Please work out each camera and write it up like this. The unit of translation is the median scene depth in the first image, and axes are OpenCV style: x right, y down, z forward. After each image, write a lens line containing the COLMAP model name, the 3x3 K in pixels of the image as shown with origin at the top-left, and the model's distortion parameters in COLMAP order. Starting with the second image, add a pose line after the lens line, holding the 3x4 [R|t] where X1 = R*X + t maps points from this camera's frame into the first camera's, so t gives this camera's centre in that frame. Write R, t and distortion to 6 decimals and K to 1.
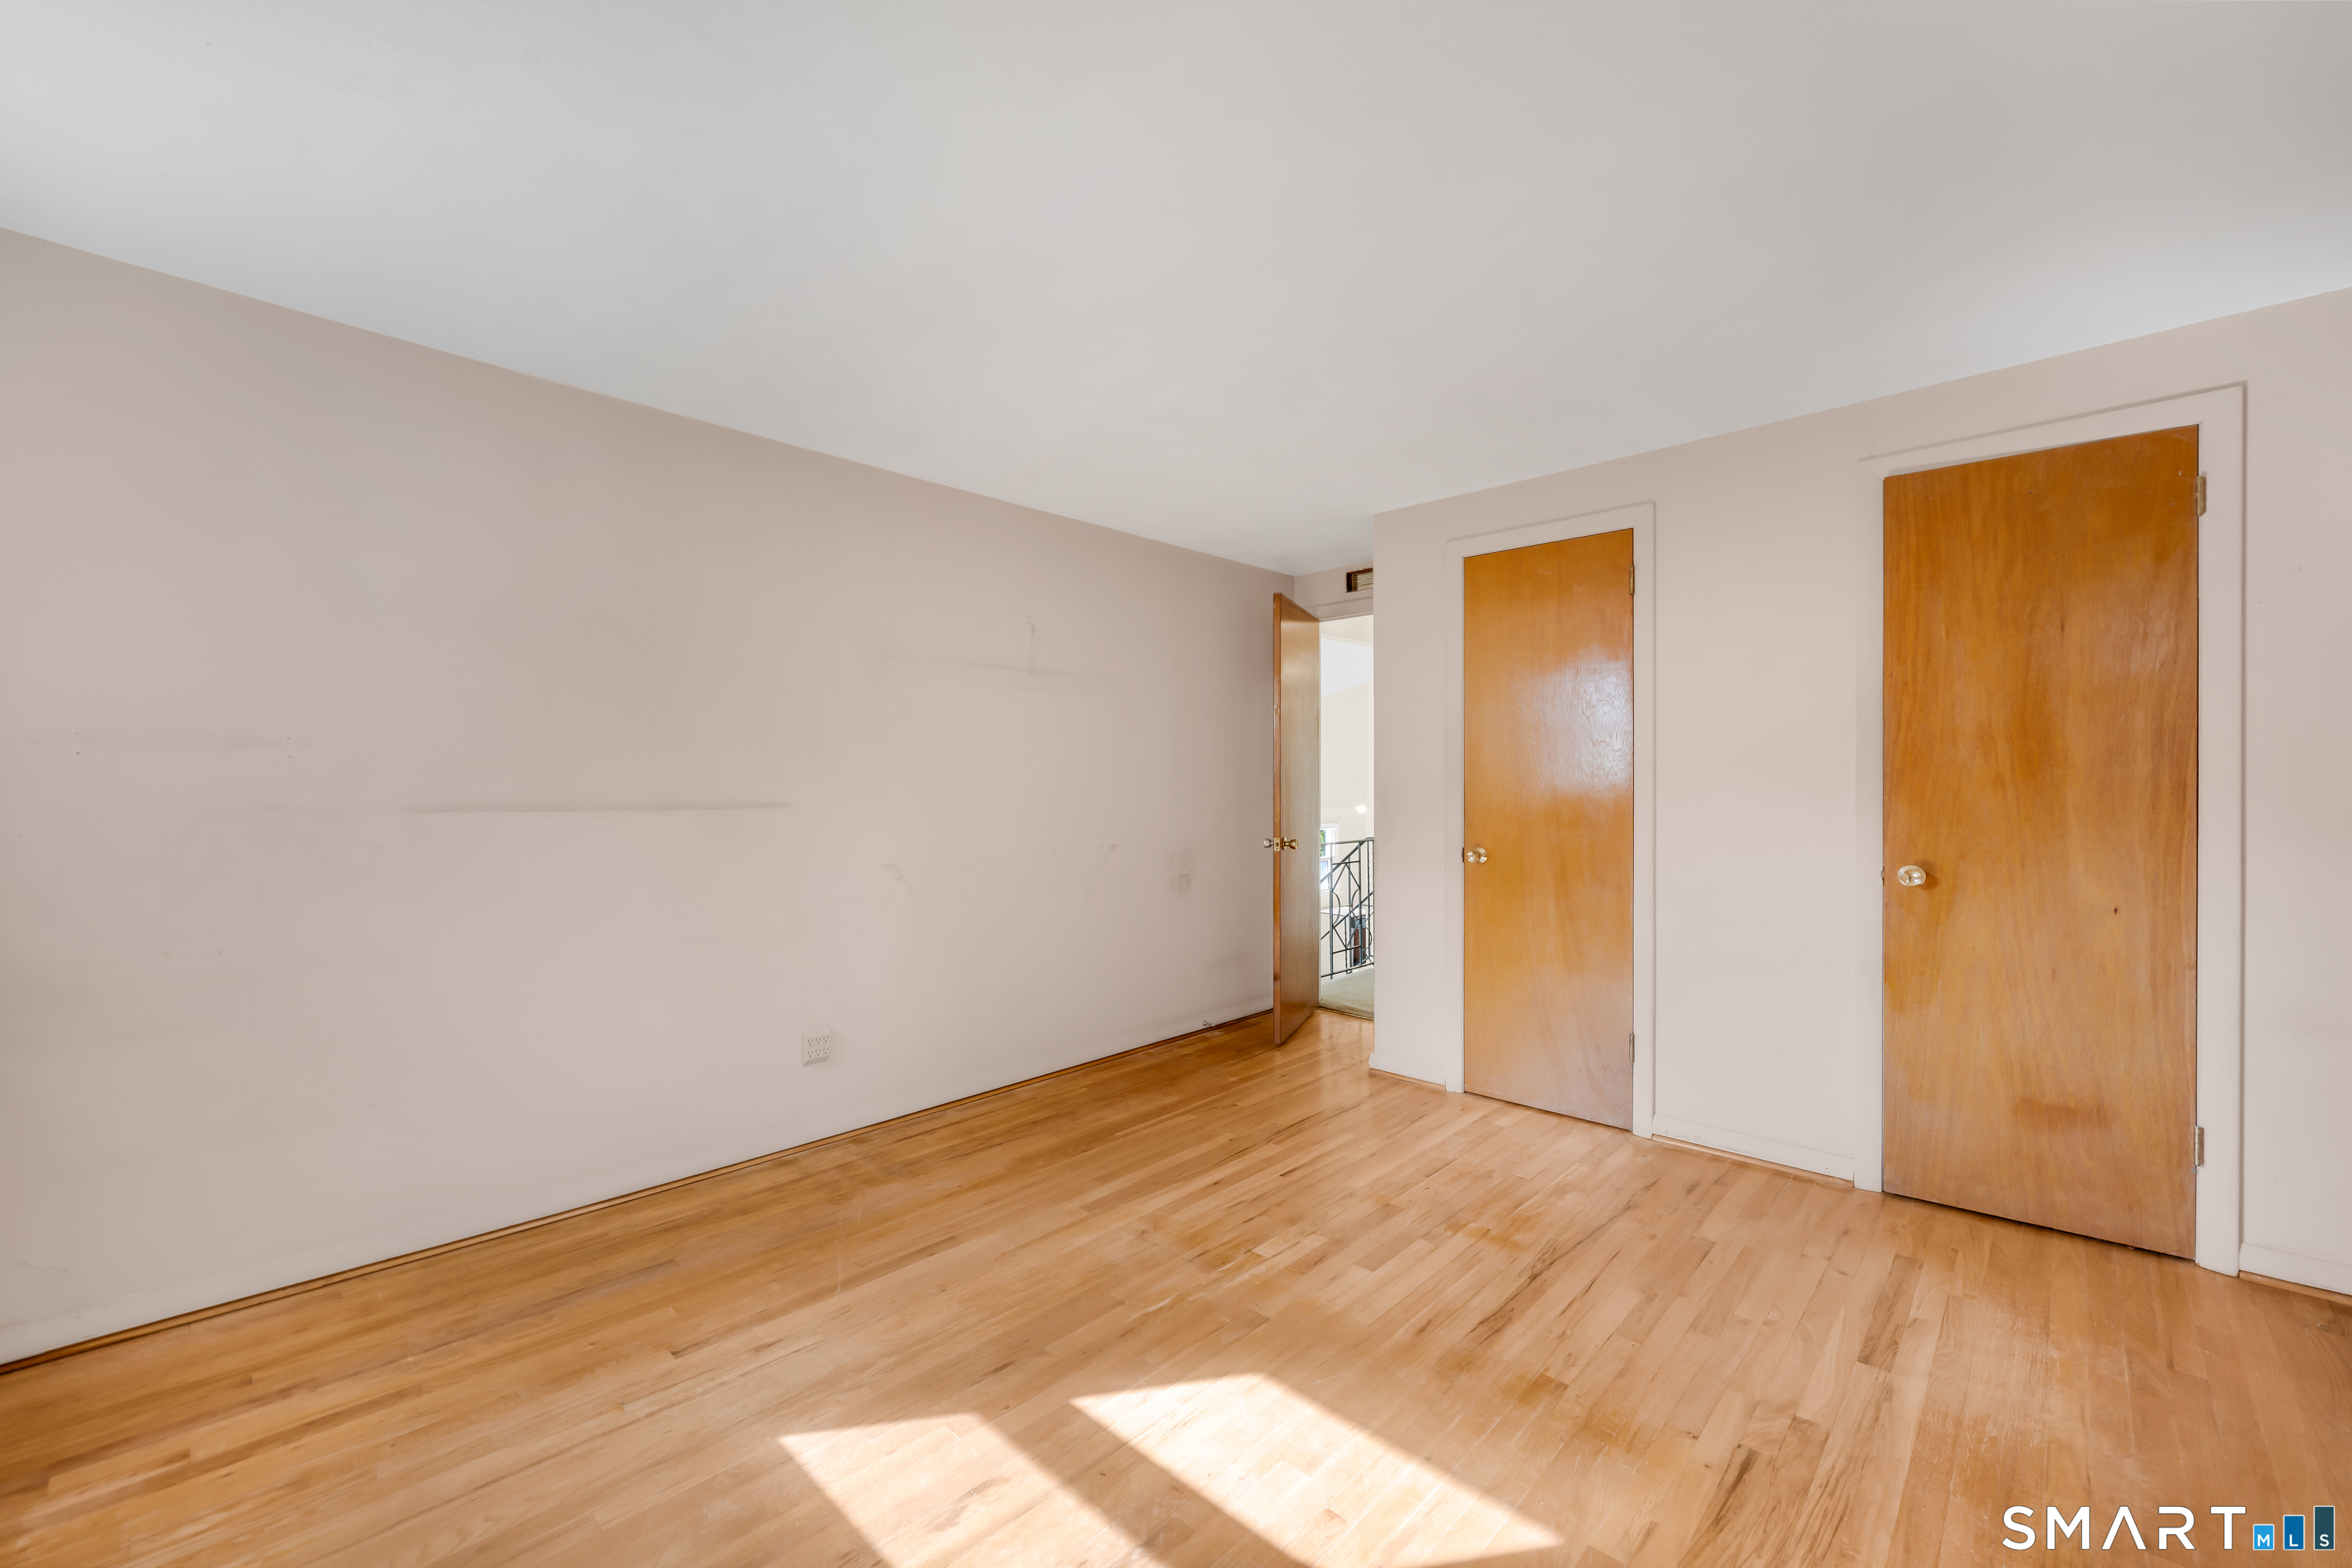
lens RADIAL K [[937.0, 0, 1176.0], [0, 937.0, 784.0], [0, 0, 1]] dist [-0.000119, -0.000026]
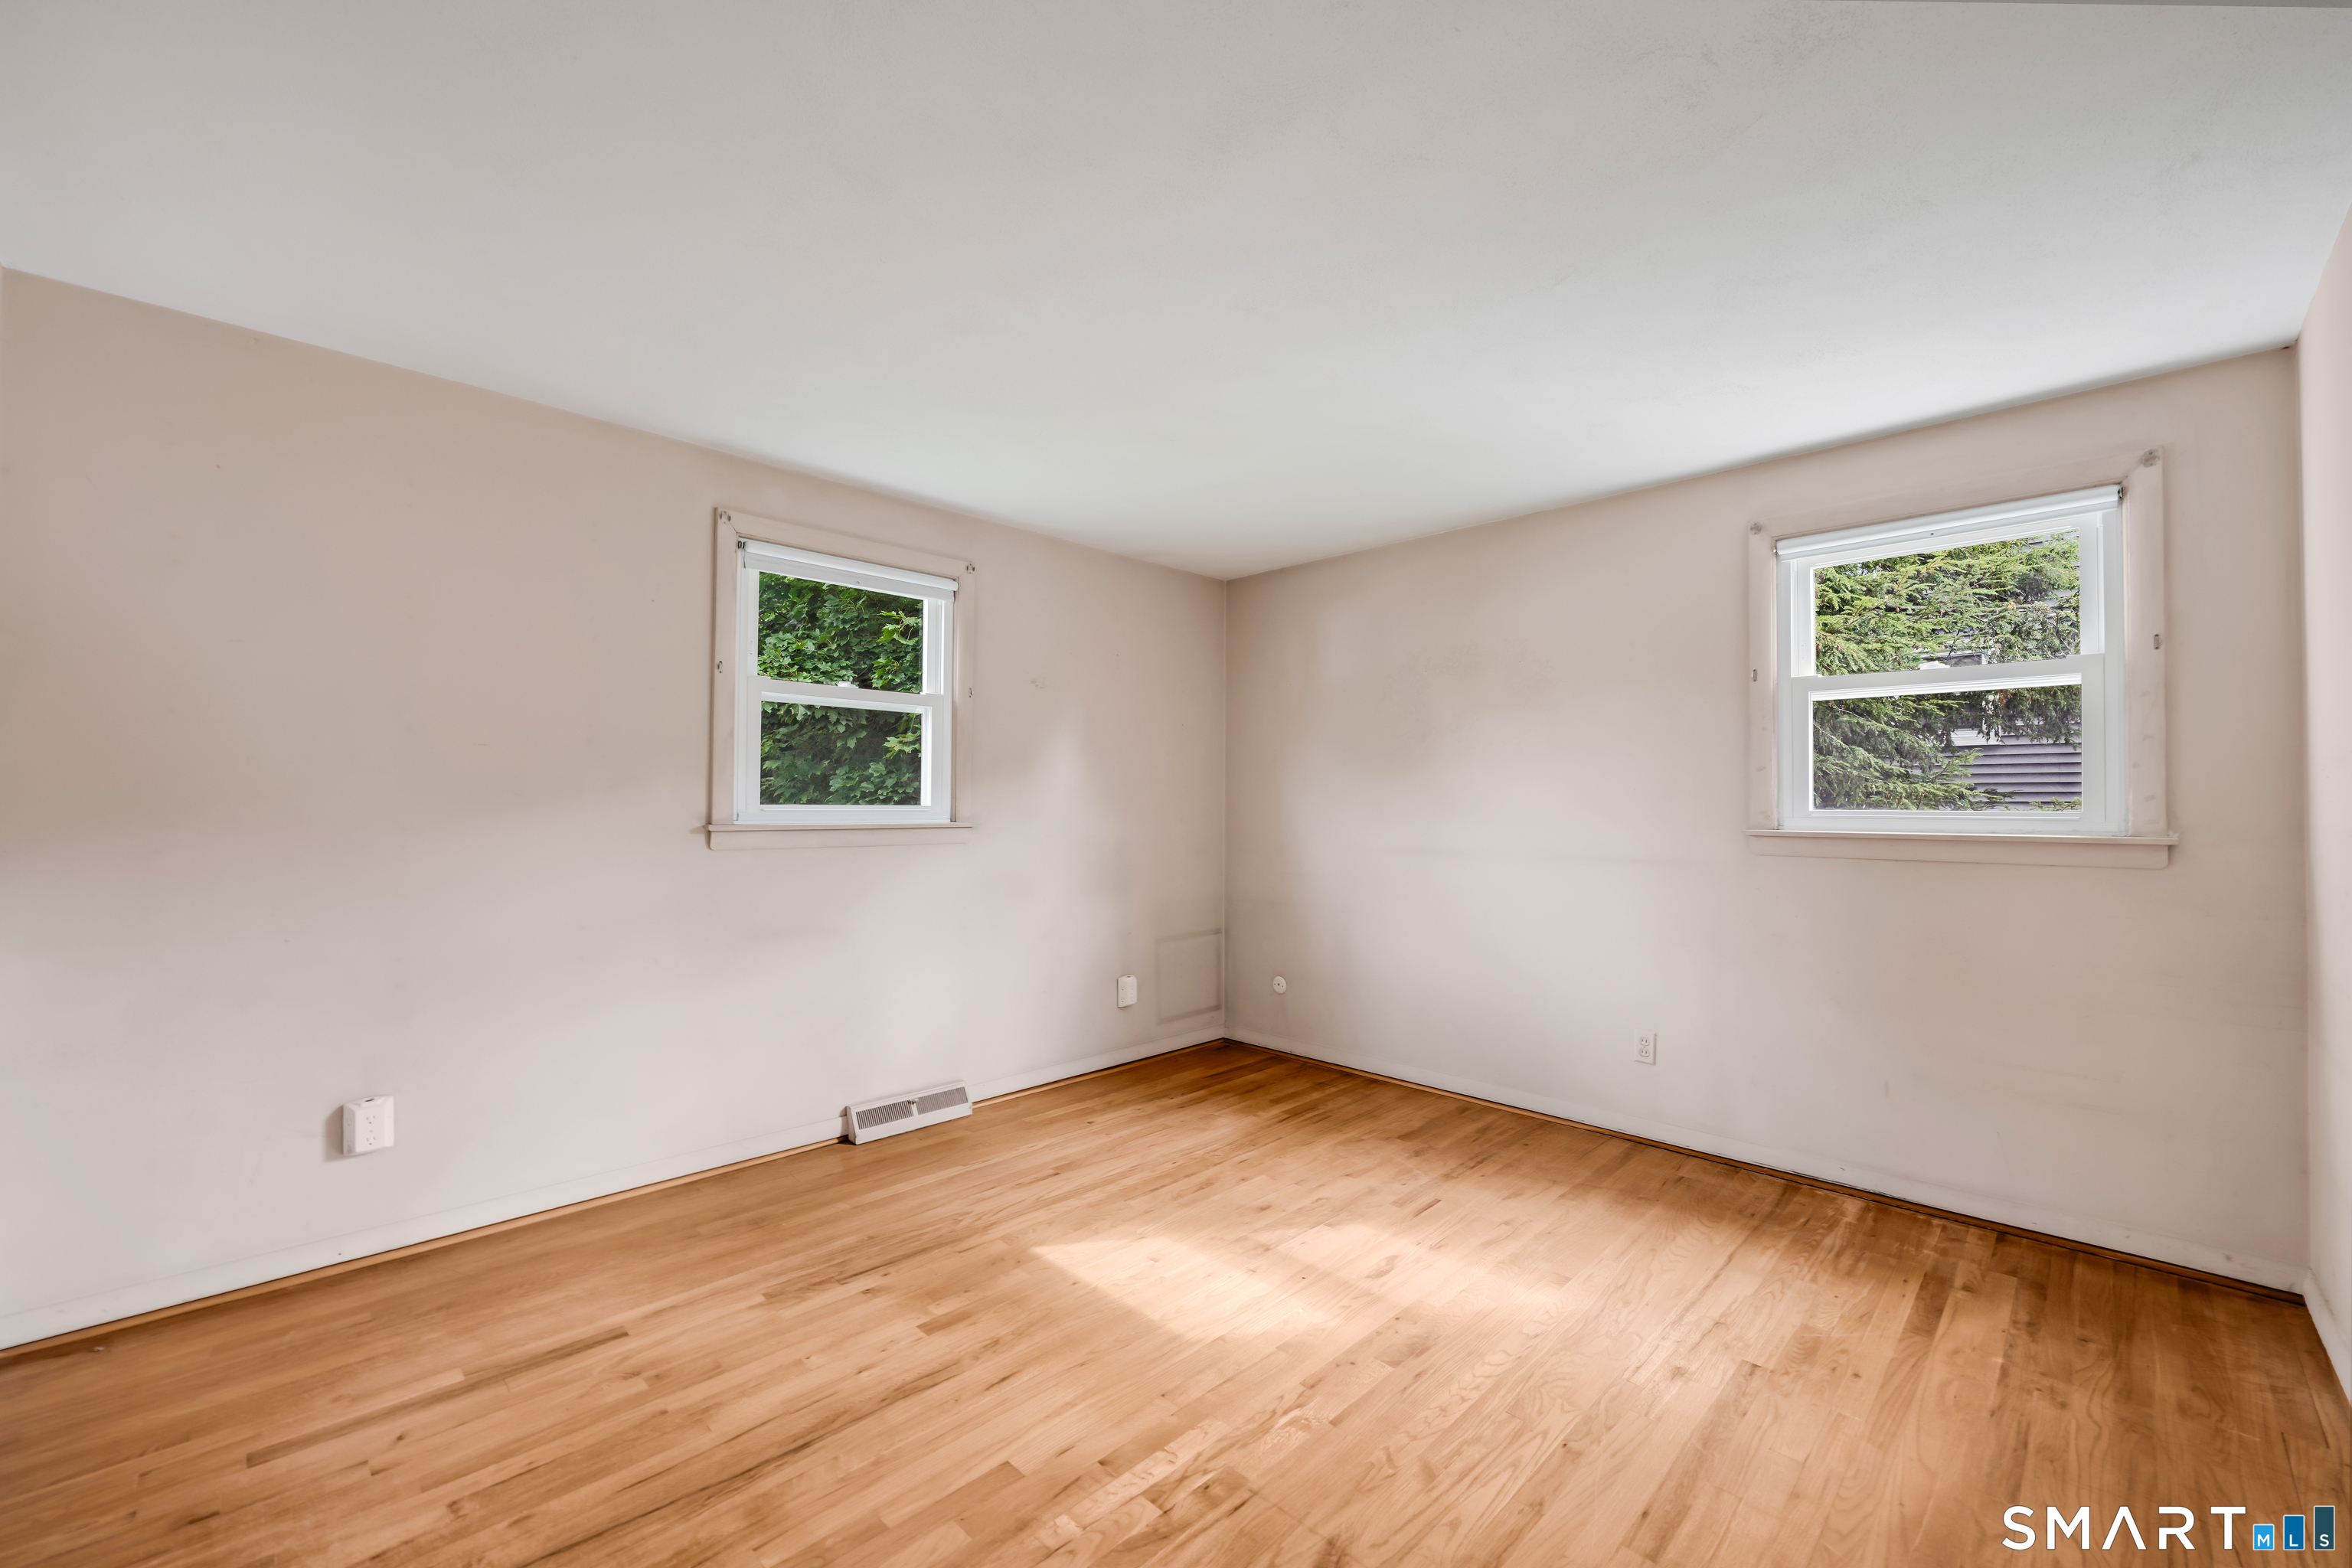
lens RADIAL K [[937.0, 0, 1176.0], [0, 937.0, 784.0], [0, 0, 1]] dist [-0.000119, -0.000026]
pose [[-0.999550, -0.003497, 0.029805, 0.064832], [-0.004090, 0.999794, -0.019862, -0.001165], [-0.029730, -0.019975, -0.999358, 2.039943]]
